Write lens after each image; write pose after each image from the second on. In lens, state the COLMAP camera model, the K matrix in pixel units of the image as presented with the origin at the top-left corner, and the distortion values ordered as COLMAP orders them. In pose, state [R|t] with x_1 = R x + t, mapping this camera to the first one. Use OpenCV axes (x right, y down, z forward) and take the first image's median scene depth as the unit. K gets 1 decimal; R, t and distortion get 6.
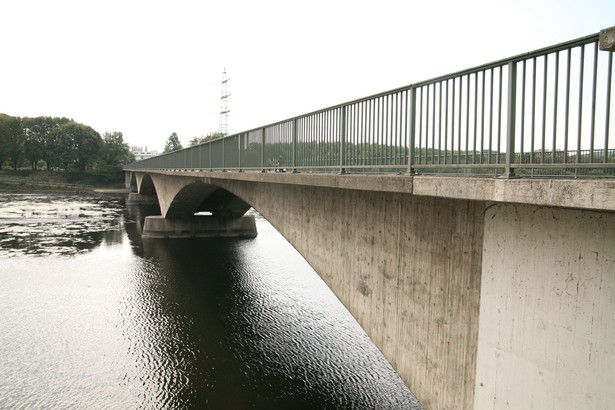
lens RADIAL K [[492.8, 0, 307.5], [0, 492.8, 205.0], [0, 0, 1]] dist [-0.100417, 0.109633]
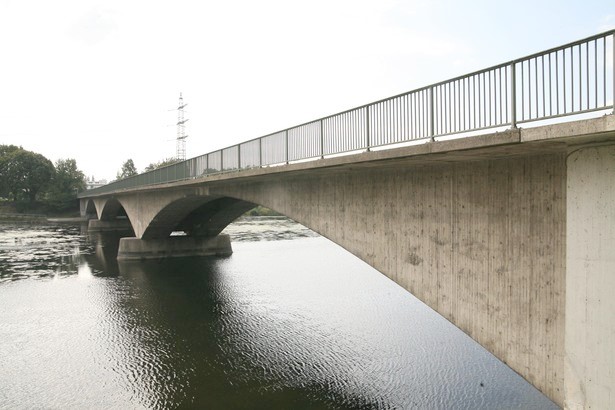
lens RADIAL K [[492.8, 0, 307.5], [0, 492.8, 205.0], [0, 0, 1]] dist [-0.100417, 0.109633]
pose [[0.994669, -0.029698, 0.098755, -0.187630], [0.034794, 0.998129, -0.050287, 0.074070], [-0.097077, 0.053455, 0.993840, -0.087105]]
